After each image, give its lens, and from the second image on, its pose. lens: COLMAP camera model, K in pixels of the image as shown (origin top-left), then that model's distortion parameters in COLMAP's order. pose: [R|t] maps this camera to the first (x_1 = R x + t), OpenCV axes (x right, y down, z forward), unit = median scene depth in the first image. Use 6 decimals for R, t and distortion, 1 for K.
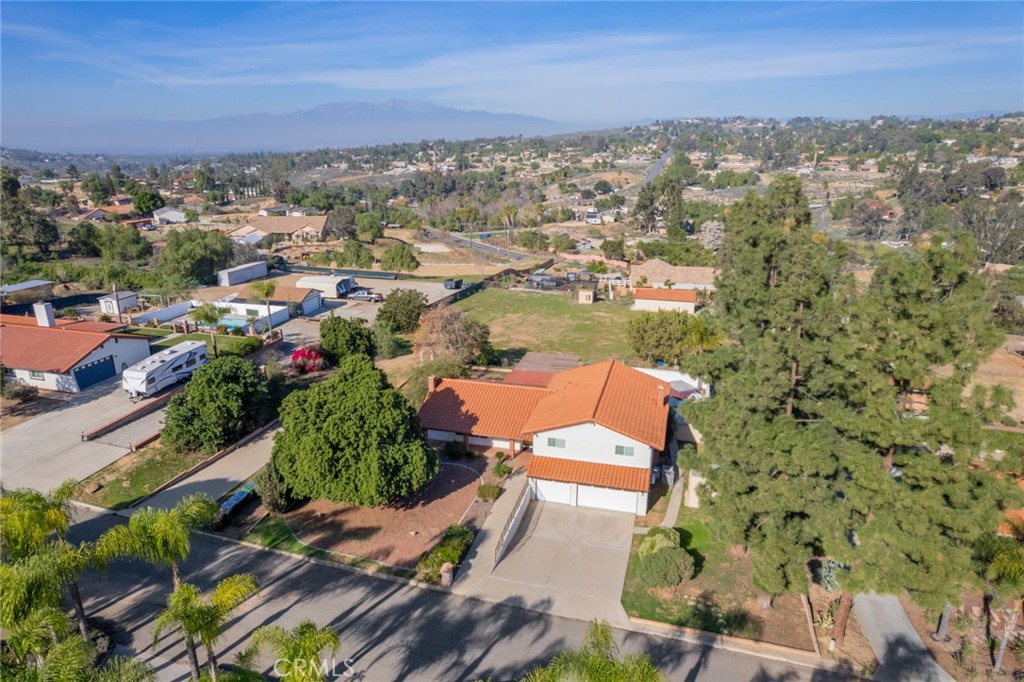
lens RADIAL K [[658.5, 0, 508.3], [0, 658.5, 342.0], [0, 0, 1]] dist [-0.074730, 0.070676]
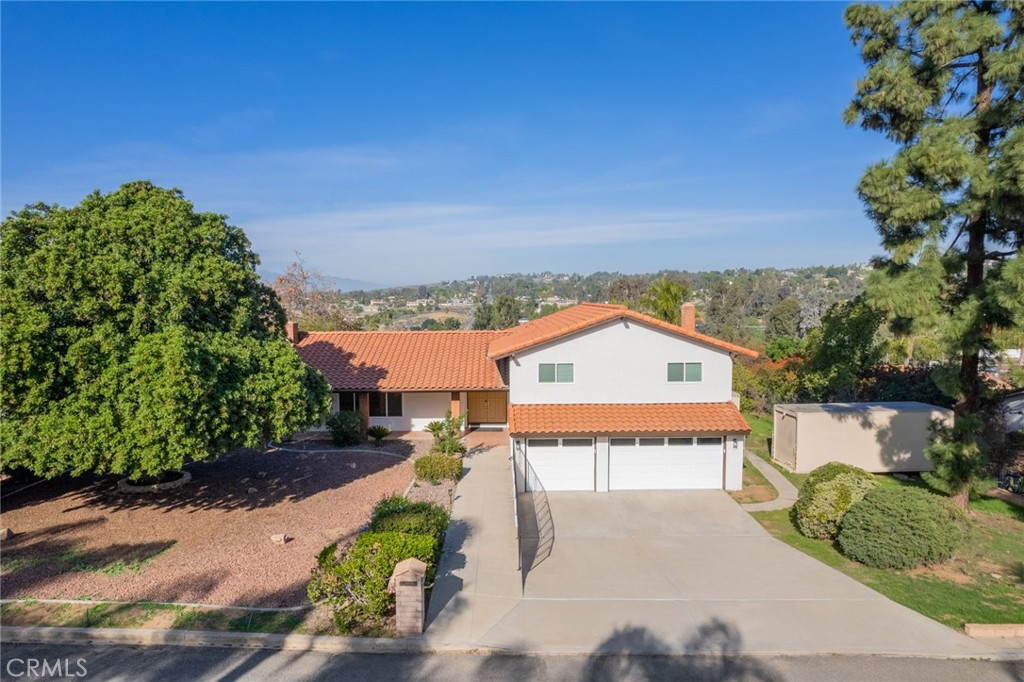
lens RADIAL K [[658.5, 0, 508.3], [0, 658.5, 342.0], [0, 0, 1]] dist [-0.074730, 0.070676]
pose [[0.963020, -0.023893, 0.268369, -0.038315], [0.087045, 0.970236, -0.225974, 0.091765], [-0.254983, 0.240978, 0.936437, 0.193348]]
